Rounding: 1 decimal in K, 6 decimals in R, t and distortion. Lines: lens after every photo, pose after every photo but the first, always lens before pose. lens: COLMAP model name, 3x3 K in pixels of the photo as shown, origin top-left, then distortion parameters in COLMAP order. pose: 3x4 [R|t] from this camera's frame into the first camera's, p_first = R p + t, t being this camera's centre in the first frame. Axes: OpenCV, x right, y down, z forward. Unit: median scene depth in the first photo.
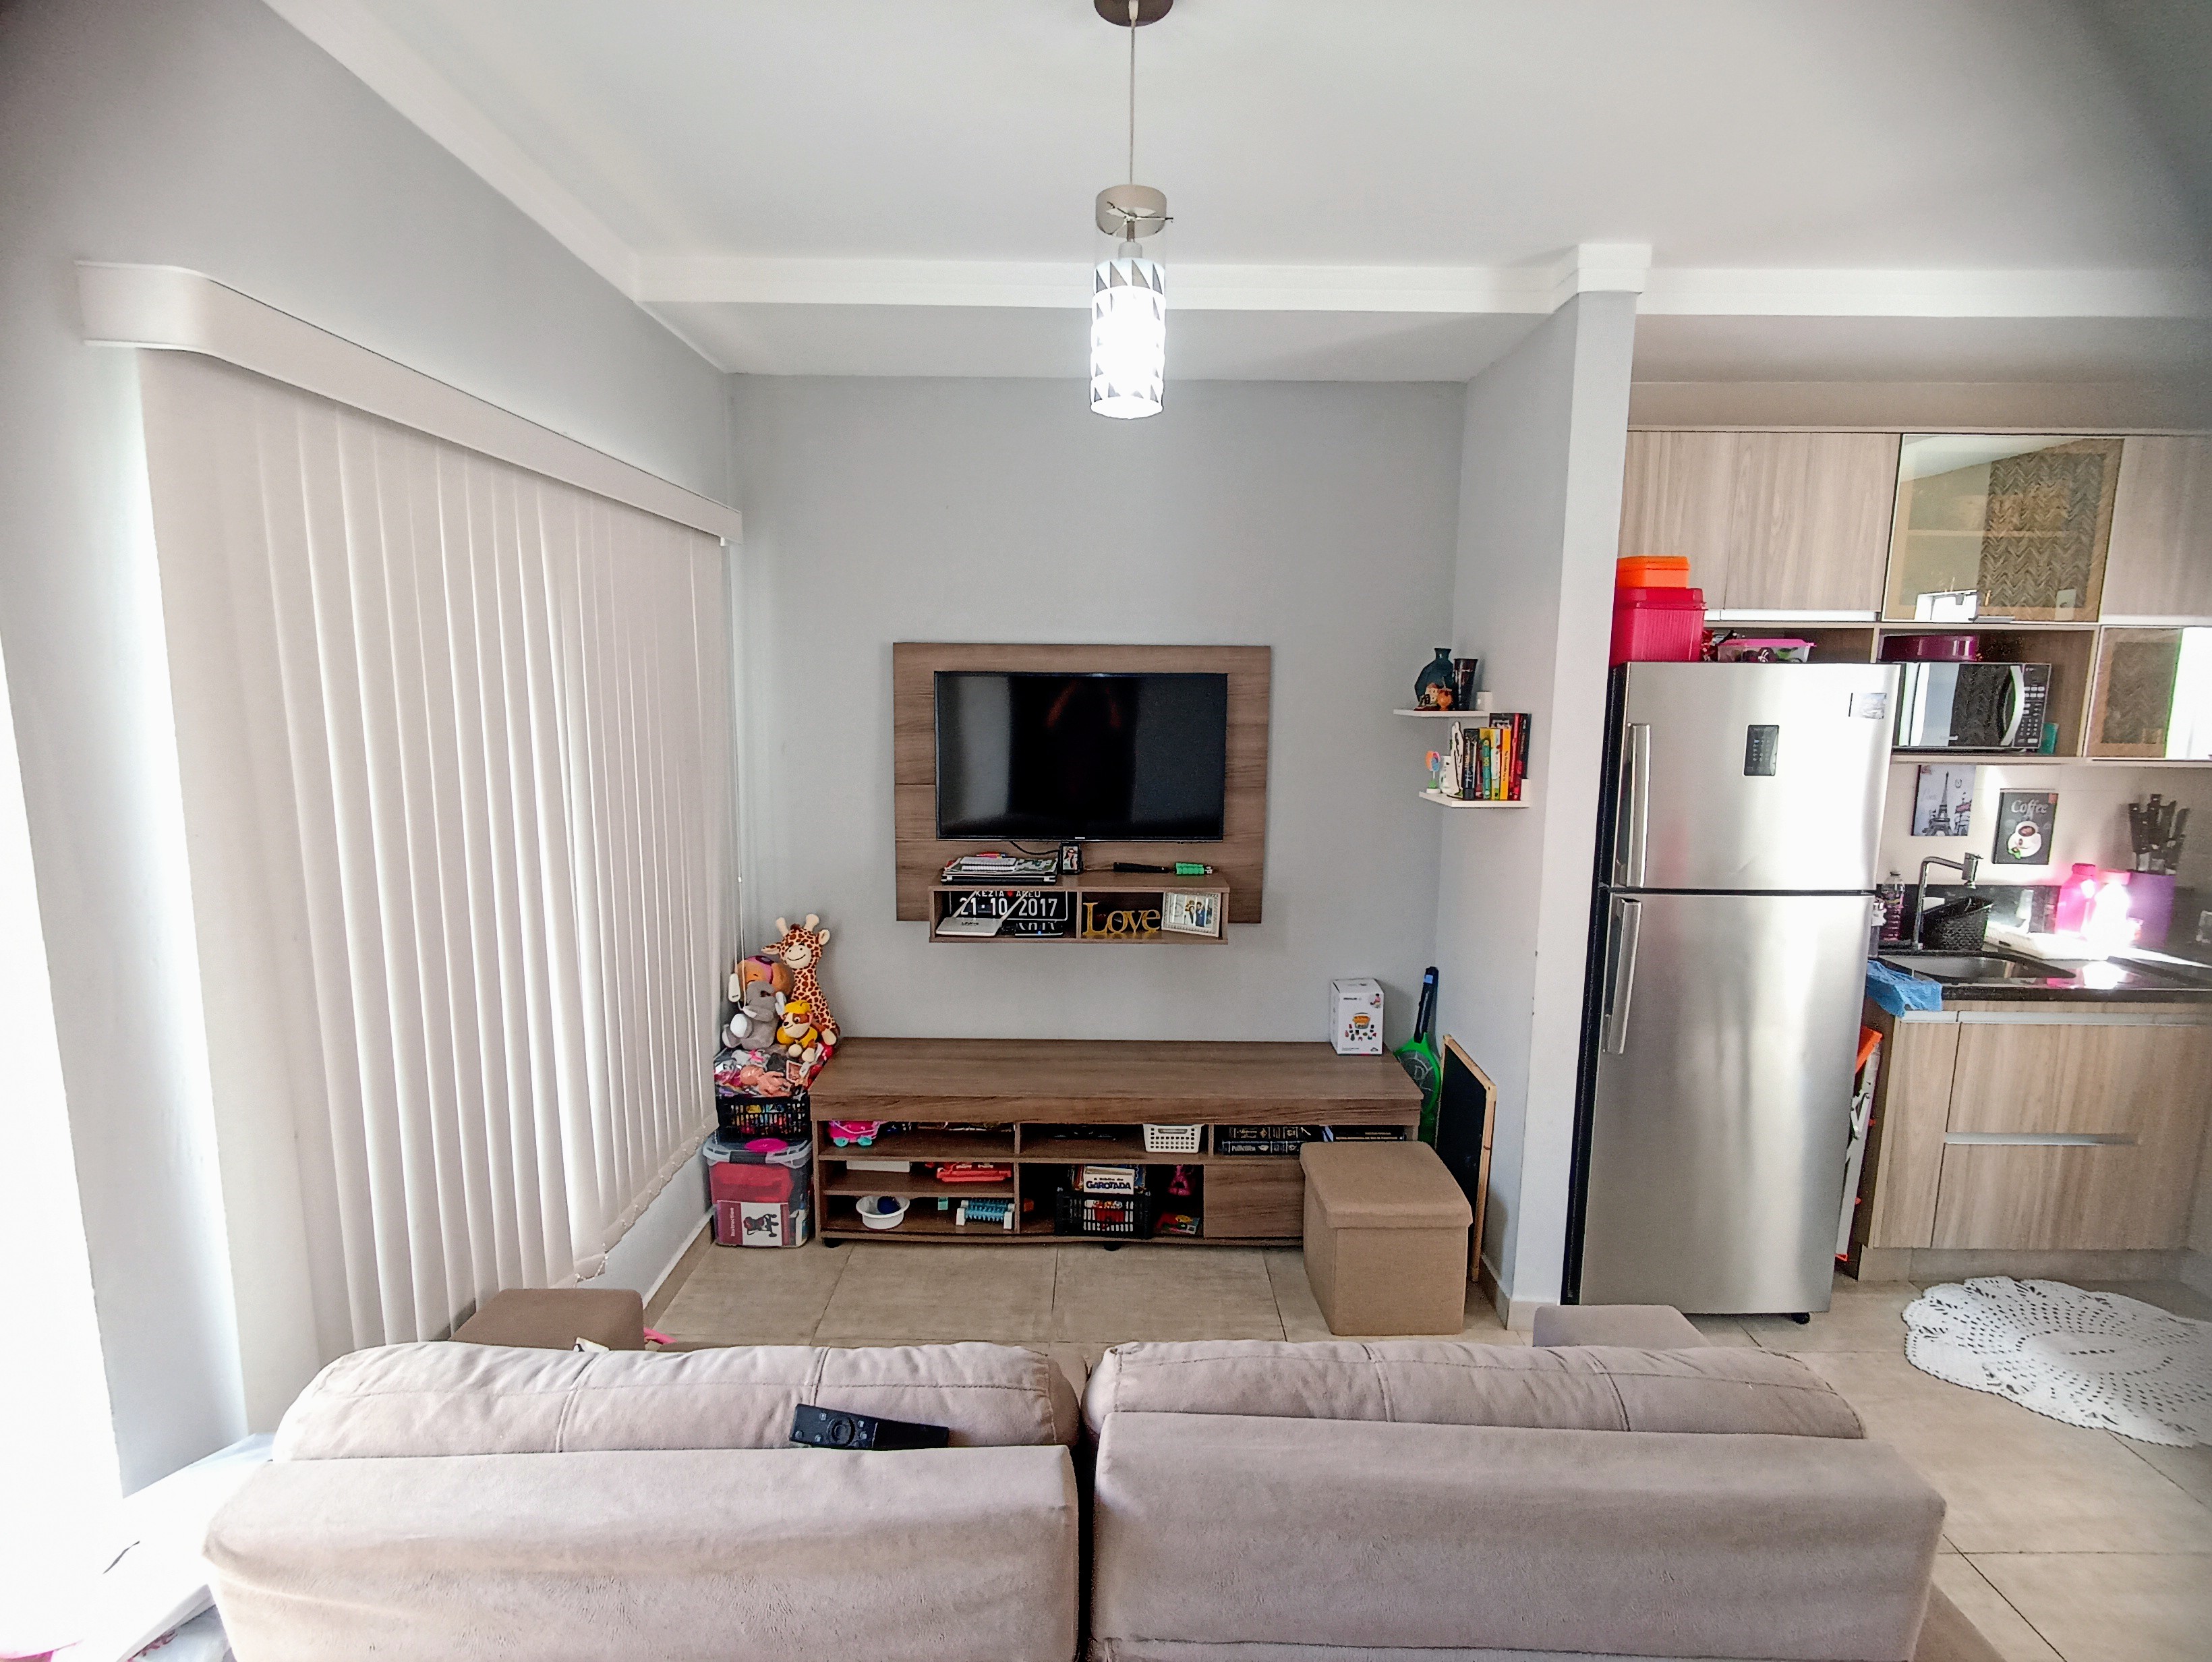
lens RADIAL K [[1007.1, 0, 1108.3], [0, 1007.1, 814.7], [0, 0, 1]] dist [-0.002129, -0.003815]
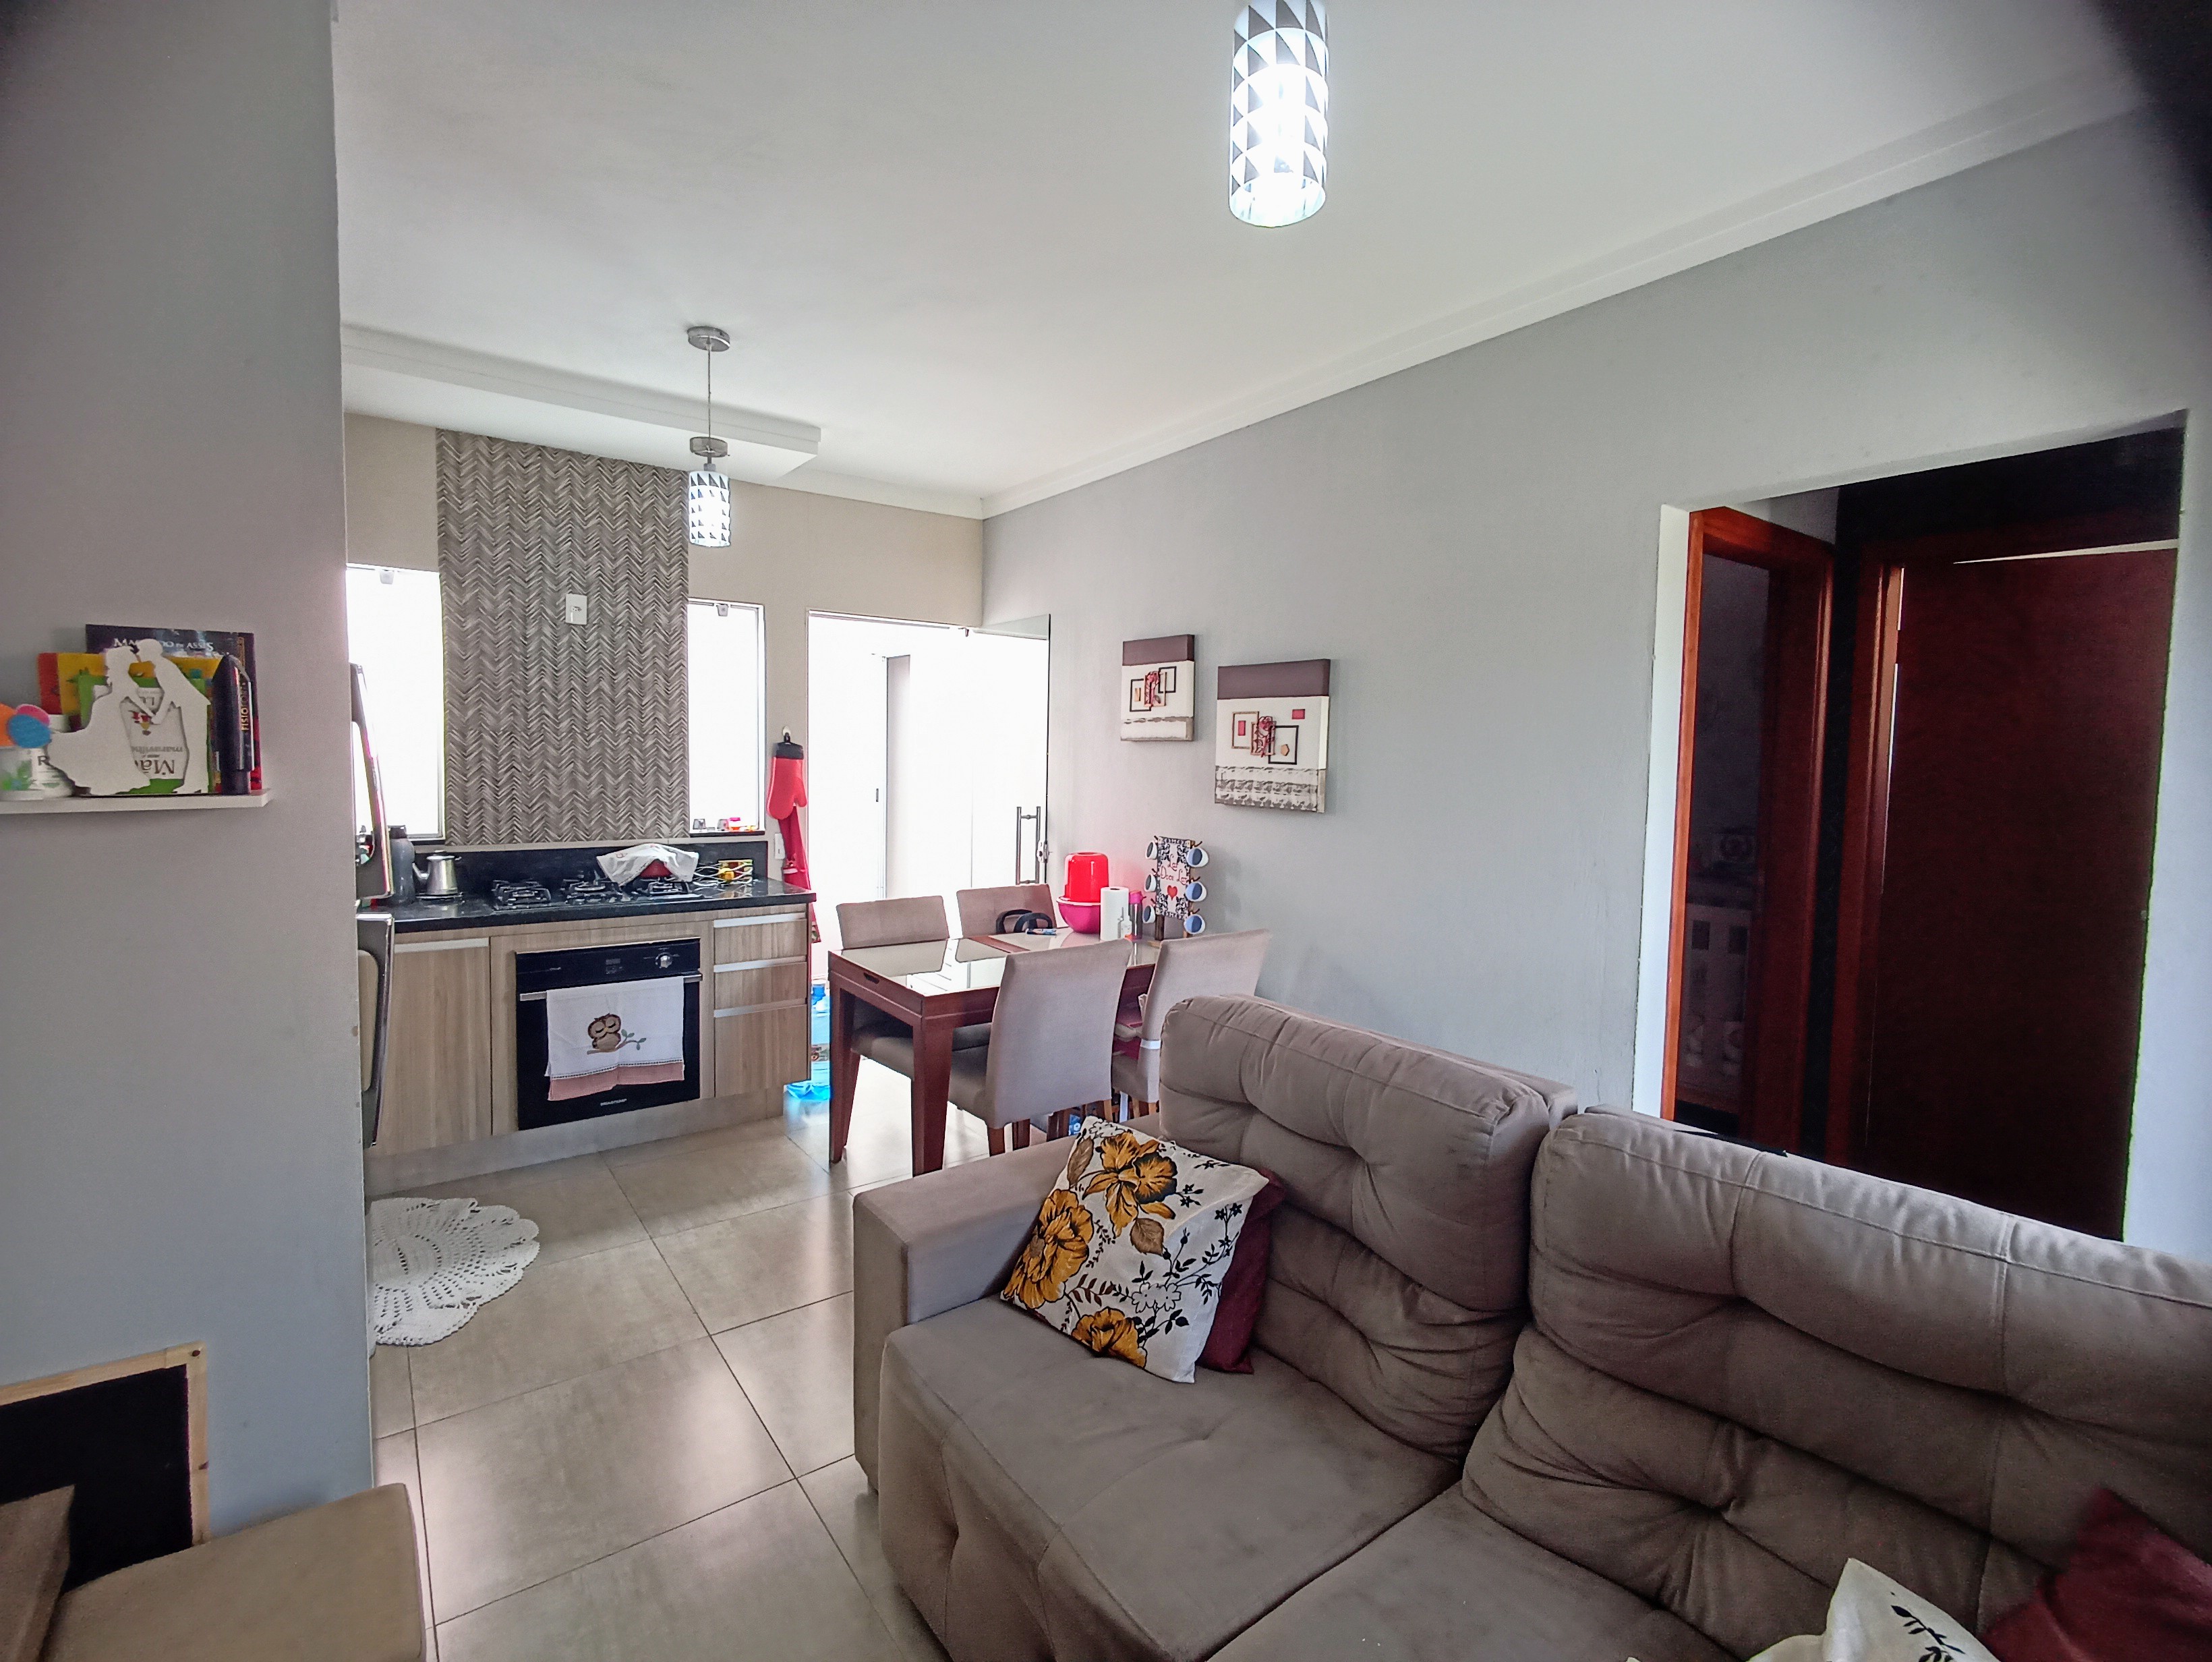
lens RADIAL K [[1007.1, 0, 1110.3], [0, 1007.1, 824.2], [0, 0, 1]] dist [-0.002129, -0.003815]
pose [[-0.612686, -0.073912, 0.786863, -0.295702], [0.081598, 0.984381, 0.156001, -0.039709], [-0.786103, 0.159786, -0.597085, 0.887129]]
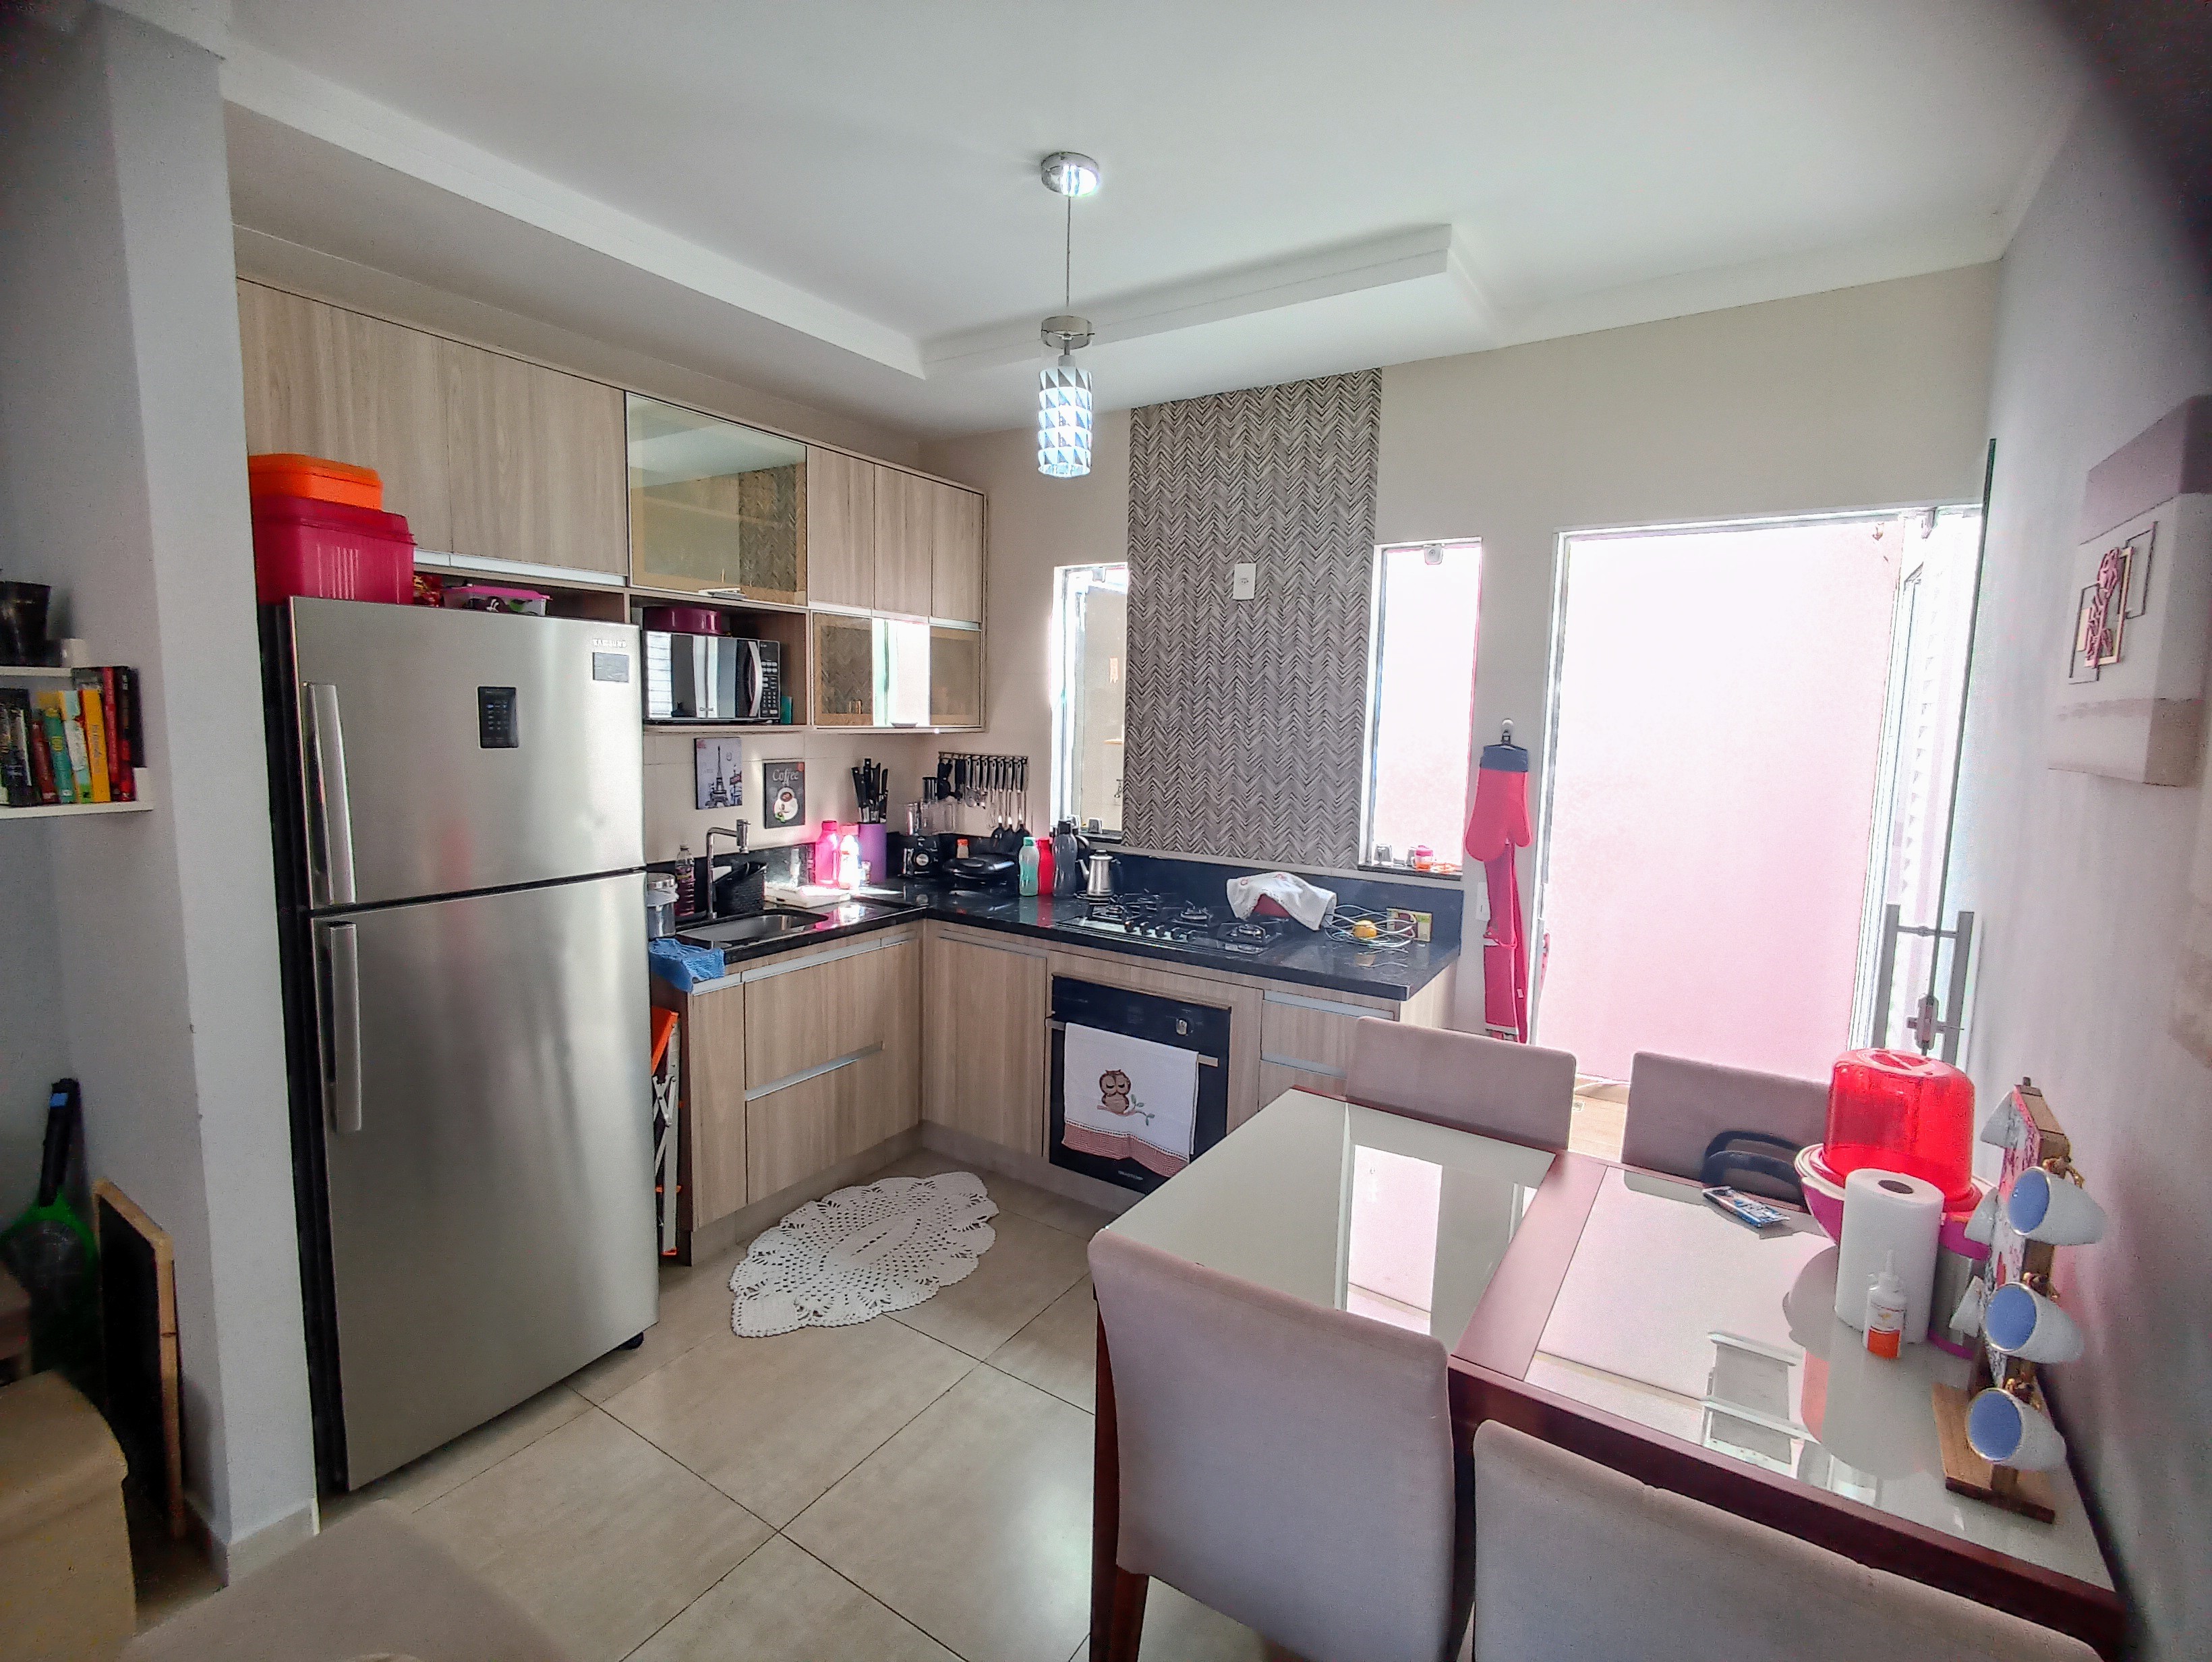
lens RADIAL K [[1007.1, 0, 1100.2], [0, 1007.1, 821.1], [0, 0, 1]] dist [-0.002129, -0.003815]
pose [[0.532203, -0.093292, 0.841461, 0.182734], [0.097044, 0.994081, 0.048836, 0.026250], [-0.841037, 0.055668, 0.538106, 0.121548]]
